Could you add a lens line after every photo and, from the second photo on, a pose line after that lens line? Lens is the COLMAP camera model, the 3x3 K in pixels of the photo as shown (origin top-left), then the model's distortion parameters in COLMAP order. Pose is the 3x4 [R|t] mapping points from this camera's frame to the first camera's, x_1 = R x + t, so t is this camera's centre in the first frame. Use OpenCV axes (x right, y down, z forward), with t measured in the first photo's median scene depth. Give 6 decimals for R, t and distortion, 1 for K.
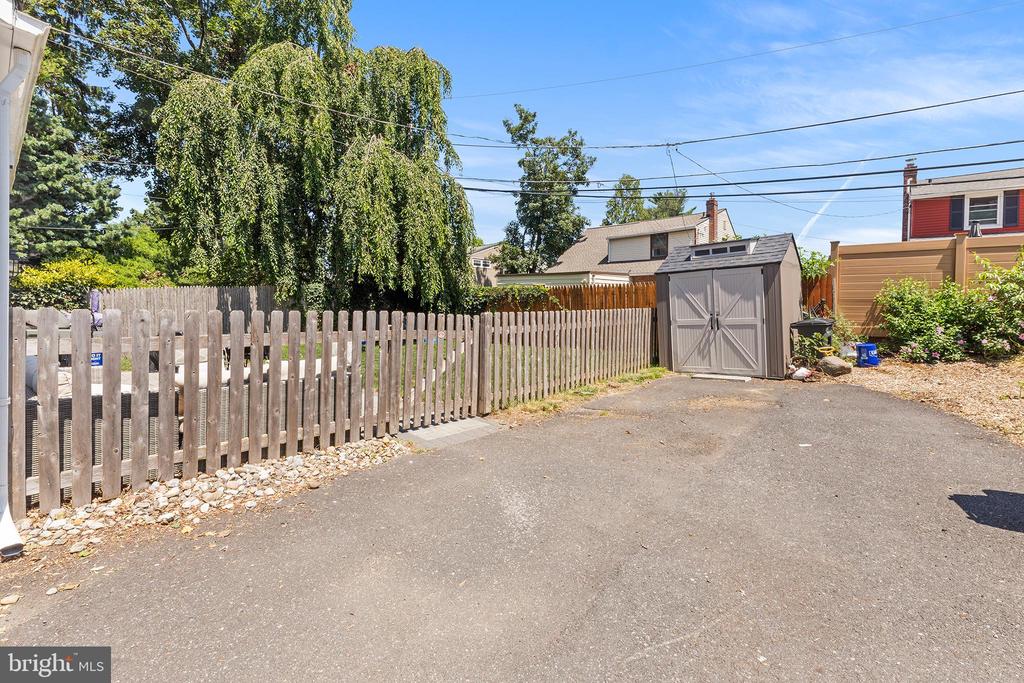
lens RADIAL K [[459.8, 0, 515.6], [0, 459.8, 333.7], [0, 0, 1]] dist [-0.001276, 0.000248]
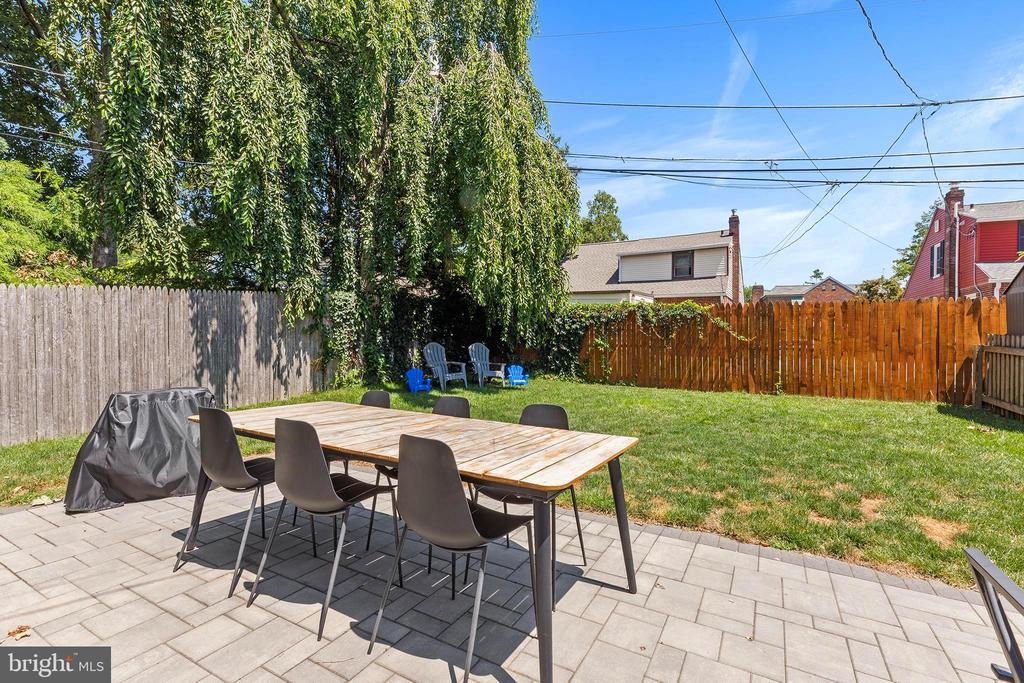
lens RADIAL K [[453.8, 0, 504.3], [0, 453.8, 345.8], [0, 0, 1]] dist [0.000415, 0.000285]
pose [[0.977266, 0.001005, 0.212013, -0.206544], [0.004840, 0.999622, -0.027047, -0.012420], [-0.211960, 0.027459, 0.976893, 0.216910]]
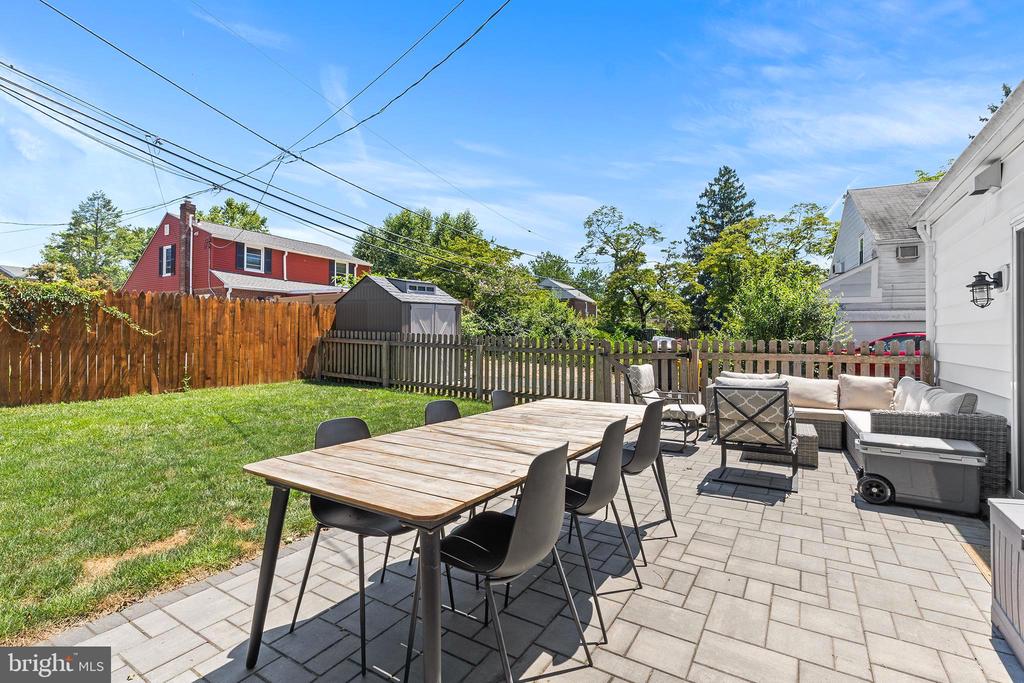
lens RADIAL K [[459.8, 0, 515.6], [0, 459.8, 333.7], [0, 0, 1]] dist [-0.001276, 0.000248]
pose [[-0.154311, -0.000445, 0.988022, -0.301290], [0.040591, 0.999153, 0.006790, -0.018047], [-0.987188, 0.041153, -0.154162, 0.327567]]
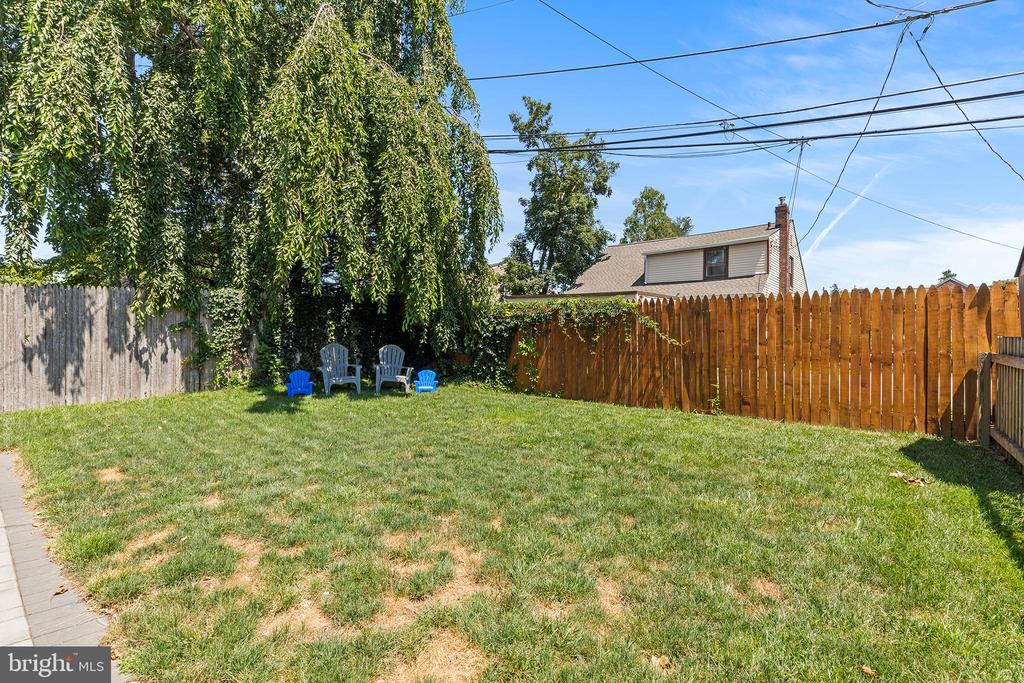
lens RADIAL K [[453.8, 0, 504.3], [0, 453.8, 345.8], [0, 0, 1]] dist [0.000415, 0.000285]
pose [[0.999681, 0.018258, 0.017453, -0.054099], [-0.017429, 0.998765, -0.046518, -0.009344], [-0.018280, 0.046199, 0.998765, 0.243561]]
